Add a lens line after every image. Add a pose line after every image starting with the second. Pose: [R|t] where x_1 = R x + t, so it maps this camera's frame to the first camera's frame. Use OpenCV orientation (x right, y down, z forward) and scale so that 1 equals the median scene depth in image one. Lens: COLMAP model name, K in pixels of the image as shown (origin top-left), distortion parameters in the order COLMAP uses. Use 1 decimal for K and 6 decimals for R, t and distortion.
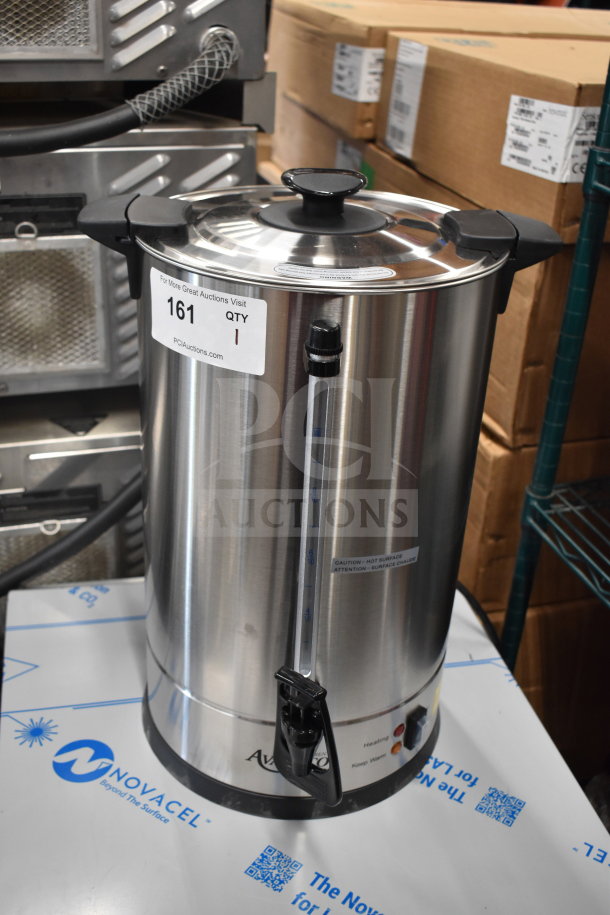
lens RADIAL K [[967.3, 0, 305.0], [0, 967.3, 457.5], [0, 0, 1]] dist [-0.065017, 0.000176]
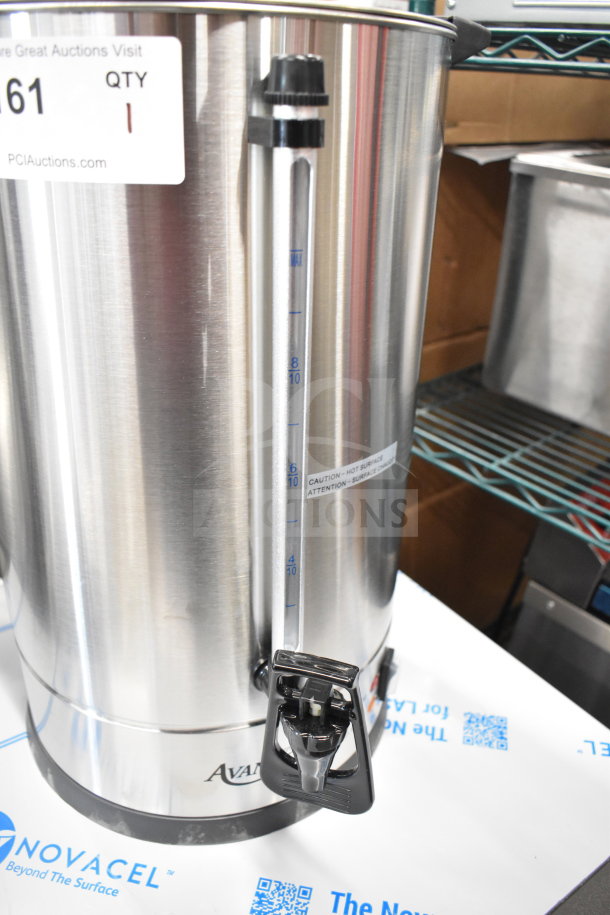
lens RADIAL K [[722.2, 0, 305.0], [0, 722.2, 457.5], [0, 0, 1]] dist [-0.097348, 0.011479]
pose [[0.925938, -0.195712, 0.323009, -0.114695], [0.192887, 0.980361, 0.041076, 0.059833], [-0.324704, 0.024271, 0.945504, 0.441431]]
